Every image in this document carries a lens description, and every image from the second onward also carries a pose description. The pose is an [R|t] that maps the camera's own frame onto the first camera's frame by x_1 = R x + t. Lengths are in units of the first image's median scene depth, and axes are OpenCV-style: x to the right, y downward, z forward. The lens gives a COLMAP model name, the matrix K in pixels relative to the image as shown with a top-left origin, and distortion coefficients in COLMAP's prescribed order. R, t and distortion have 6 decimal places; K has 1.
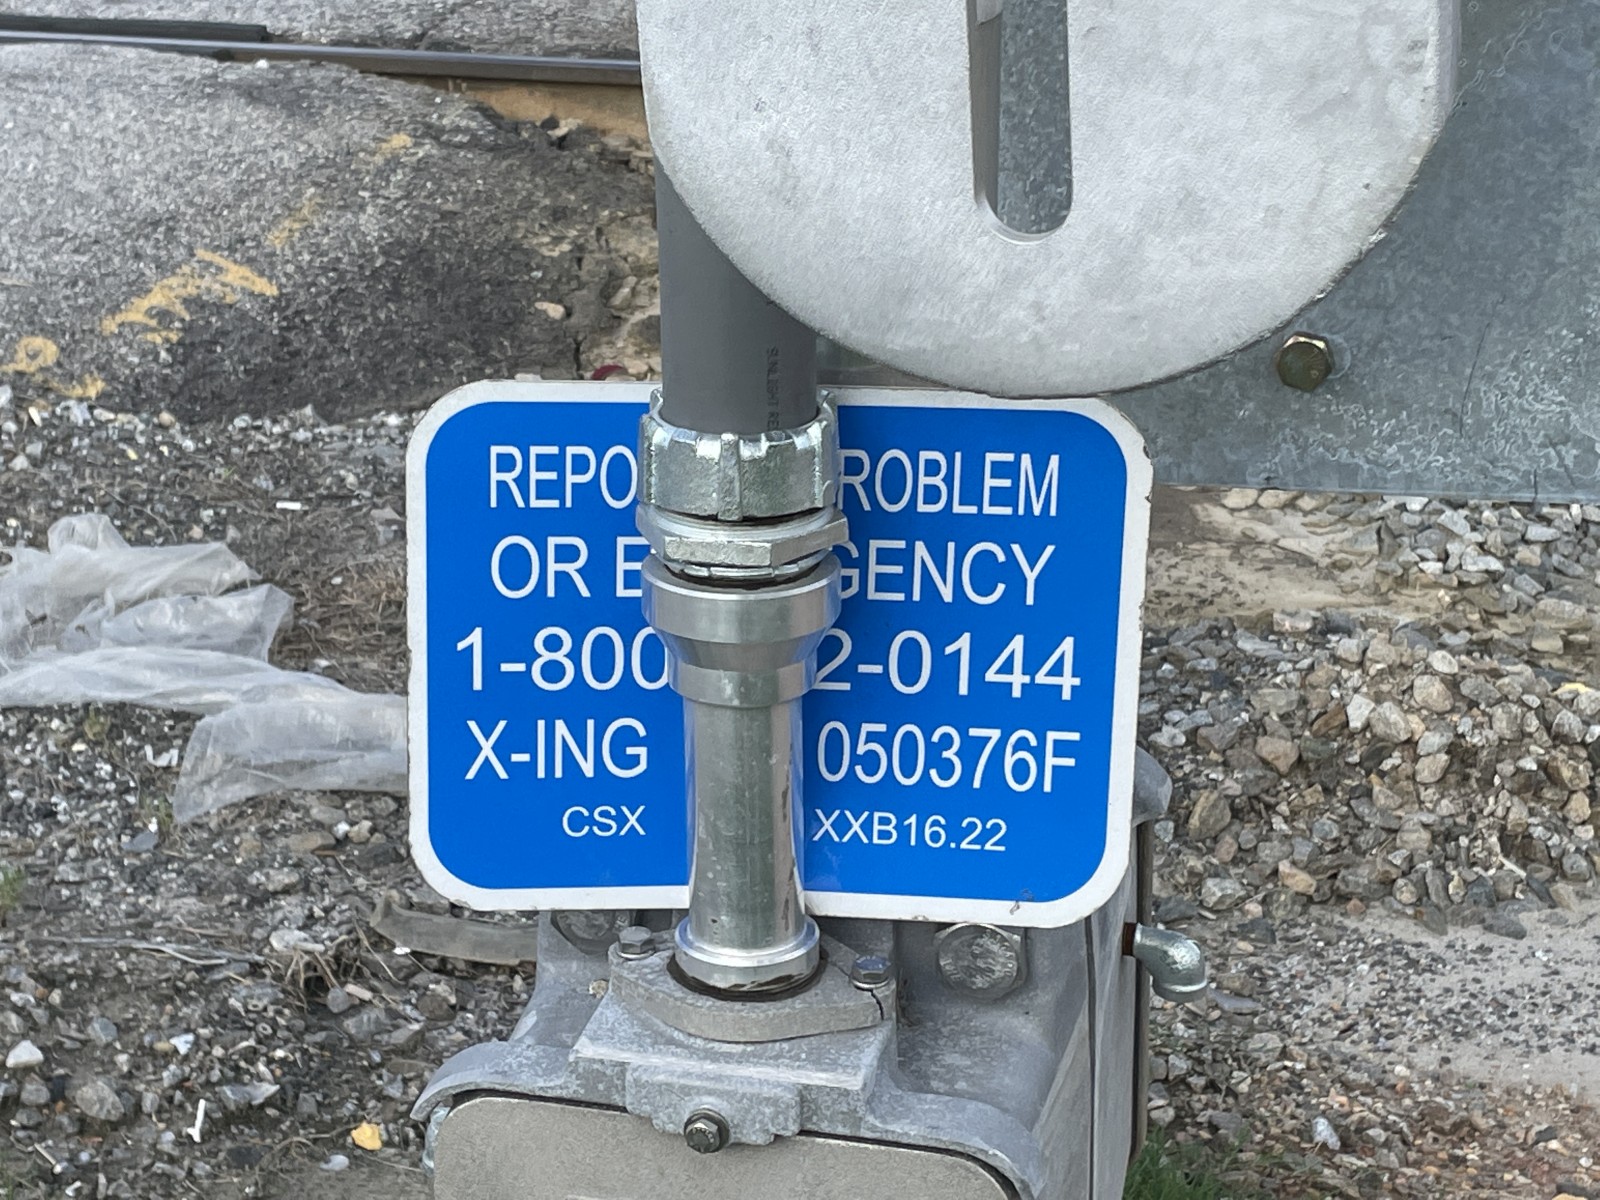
lens RADIAL K [[3196.8, 0, 799.8], [0, 3196.8, 603.7], [0, 0, 1]] dist [0.116925, 0.000000]
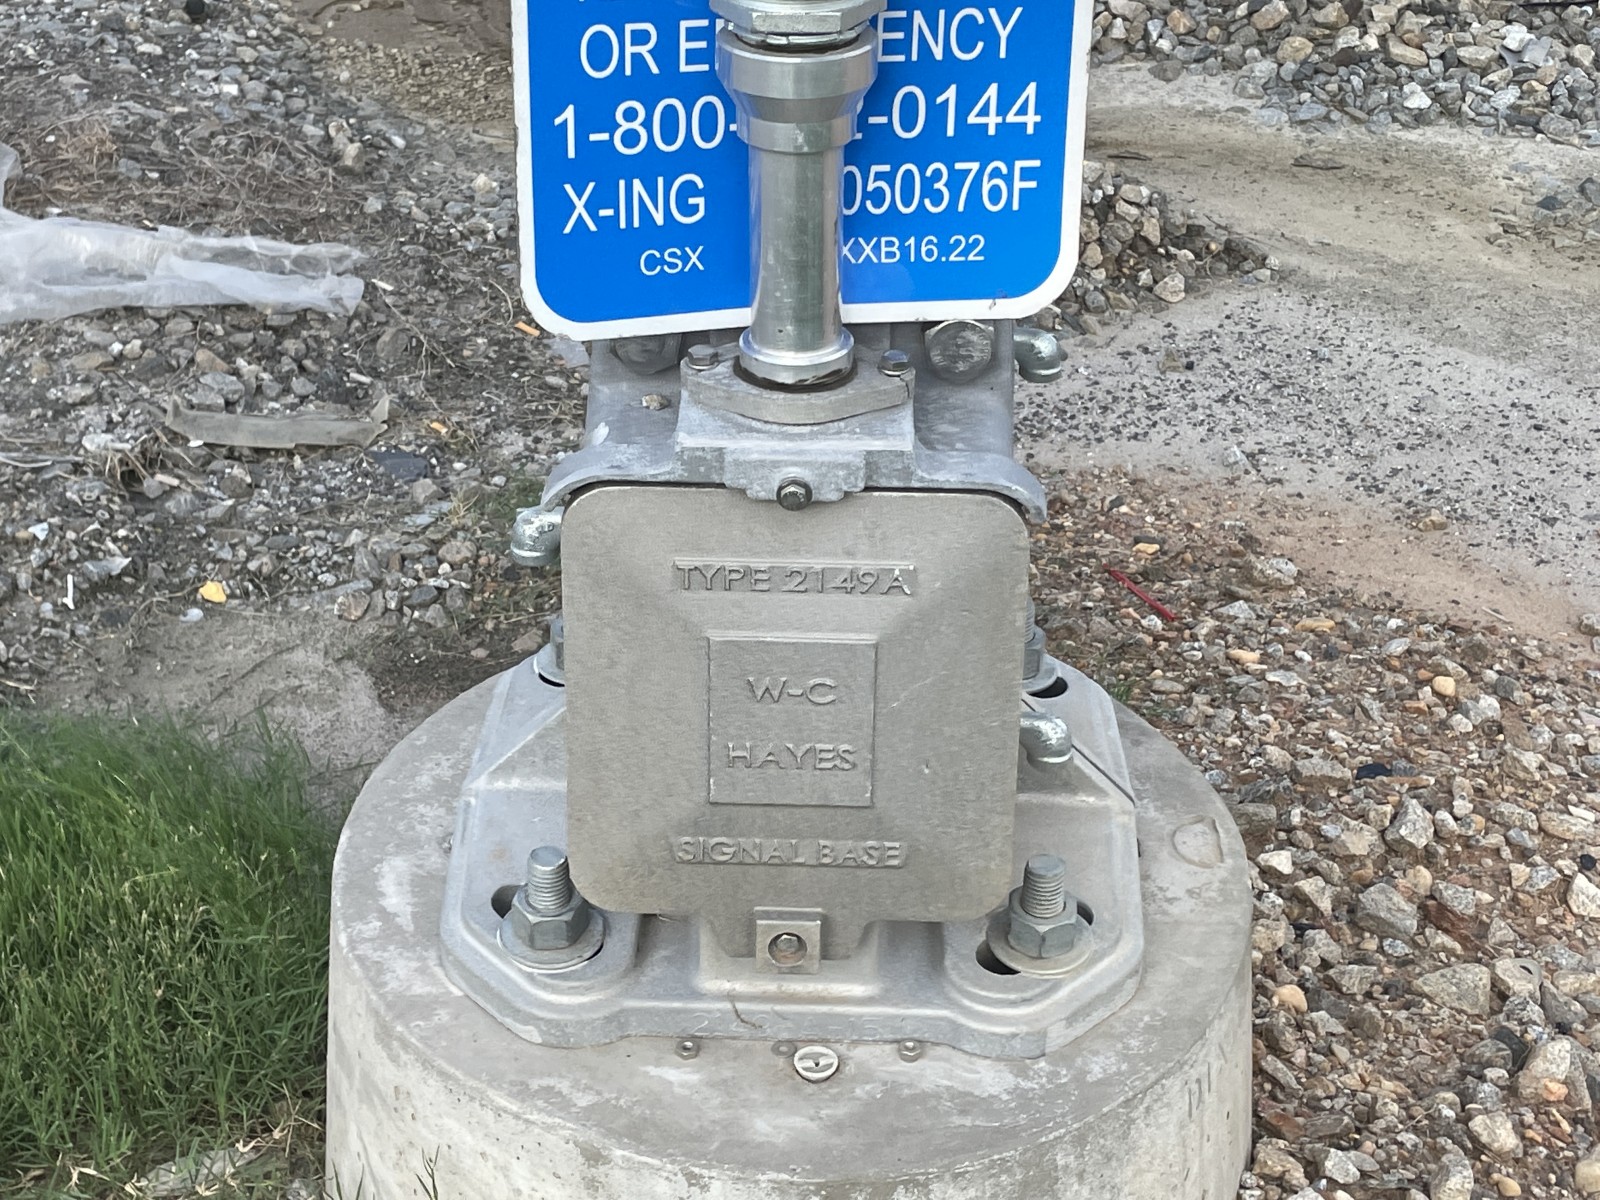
lens RADIAL K [[2632.2, 0, 800.3], [0, 2632.2, 597.1], [0, 0, 1]] dist [0.115808, 0.000000]
pose [[0.976144, -0.101353, 0.192015, -0.222155], [0.068390, 0.982873, 0.171125, 0.024669], [-0.206071, -0.153911, 0.966357, -0.017329]]
